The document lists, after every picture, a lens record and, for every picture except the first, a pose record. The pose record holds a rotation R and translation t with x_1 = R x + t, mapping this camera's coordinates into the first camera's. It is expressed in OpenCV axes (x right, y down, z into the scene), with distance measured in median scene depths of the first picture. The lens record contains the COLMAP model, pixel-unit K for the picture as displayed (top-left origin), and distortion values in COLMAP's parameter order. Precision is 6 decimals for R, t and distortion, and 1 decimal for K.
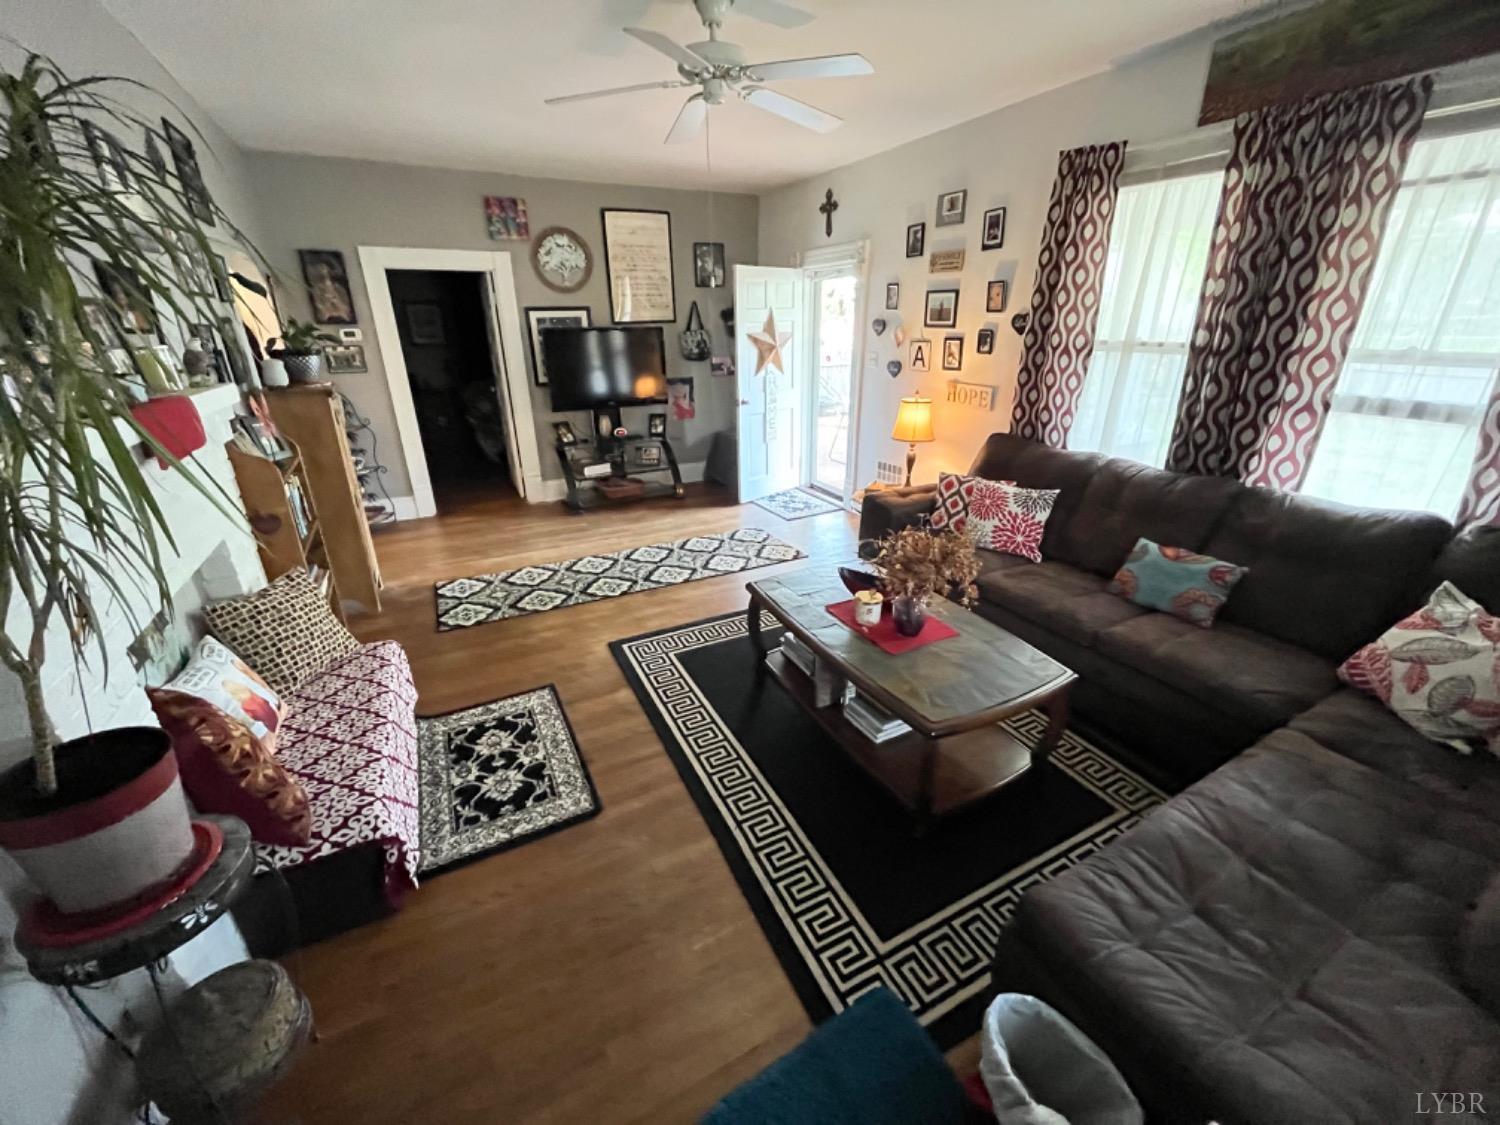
lens RADIAL K [[602.4, 0, 750.2], [0, 602.4, 558.3], [0, 0, 1]] dist [-0.004013, 0.000277]
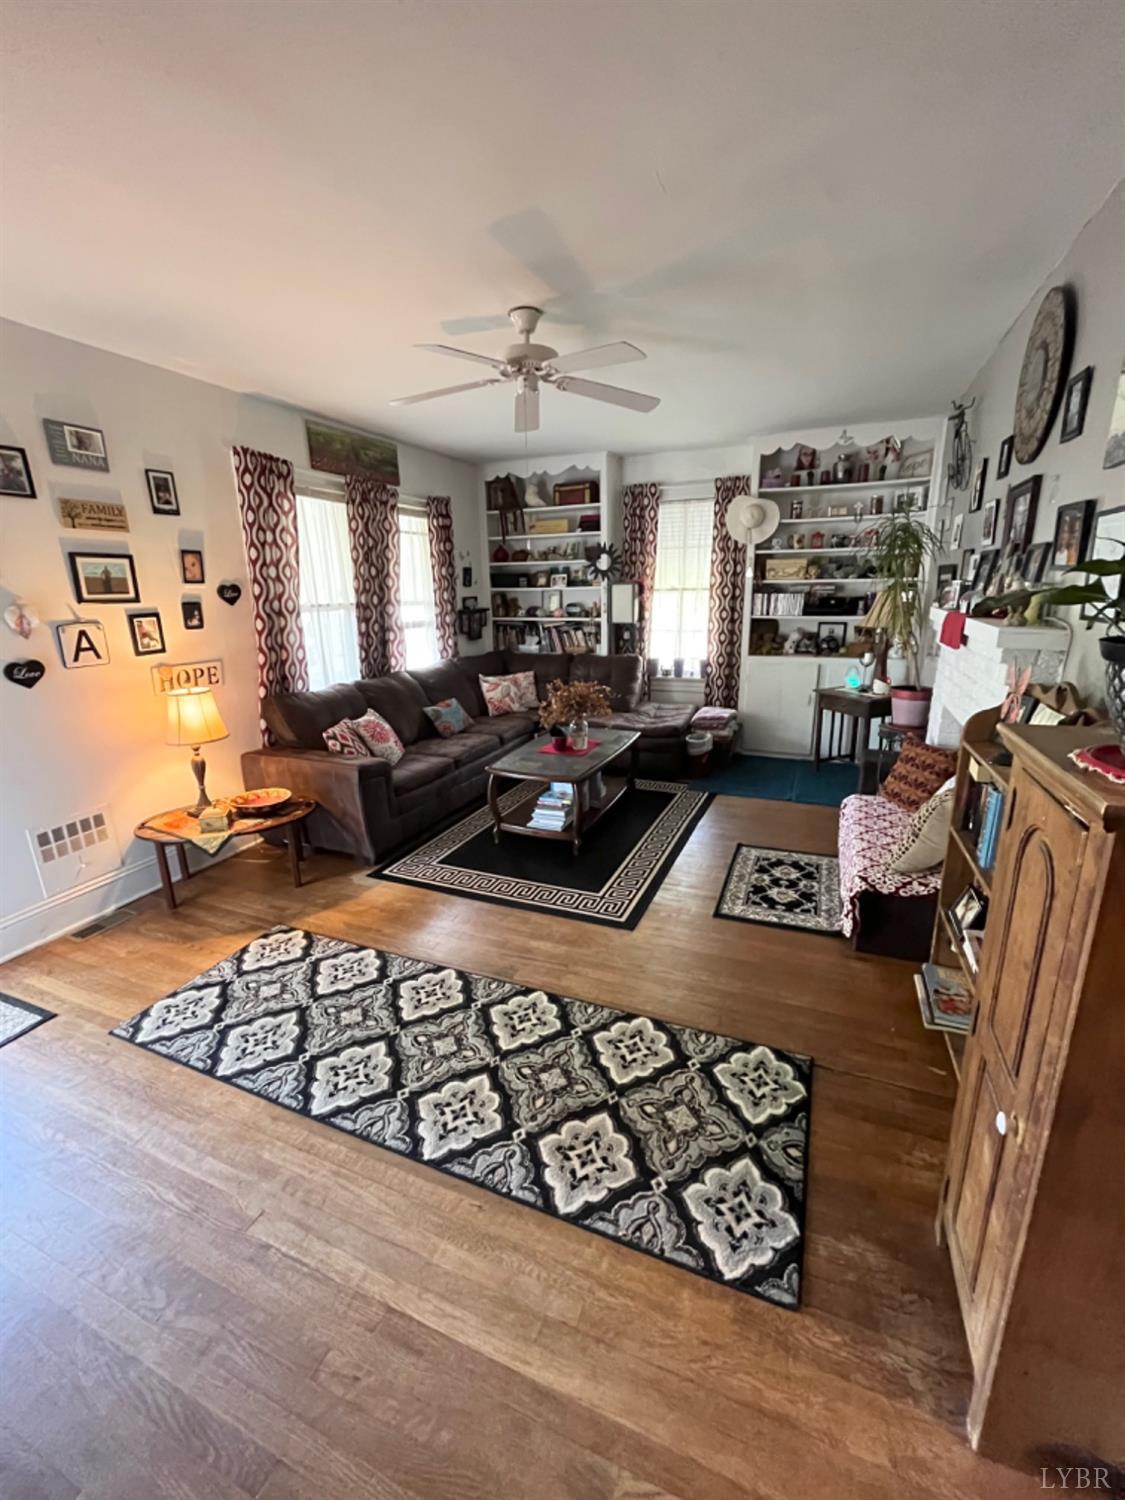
lens RADIAL K [[602.4, 0, 564.7], [0, 602.4, 750.6], [0, 0, 1]] dist [-0.004013, 0.000277]
pose [[-0.635224, -0.183510, 0.750209, -0.729486], [0.308995, 0.829846, 0.464625, -0.480284], [-0.707822, 0.526953, -0.470435, 1.248131]]
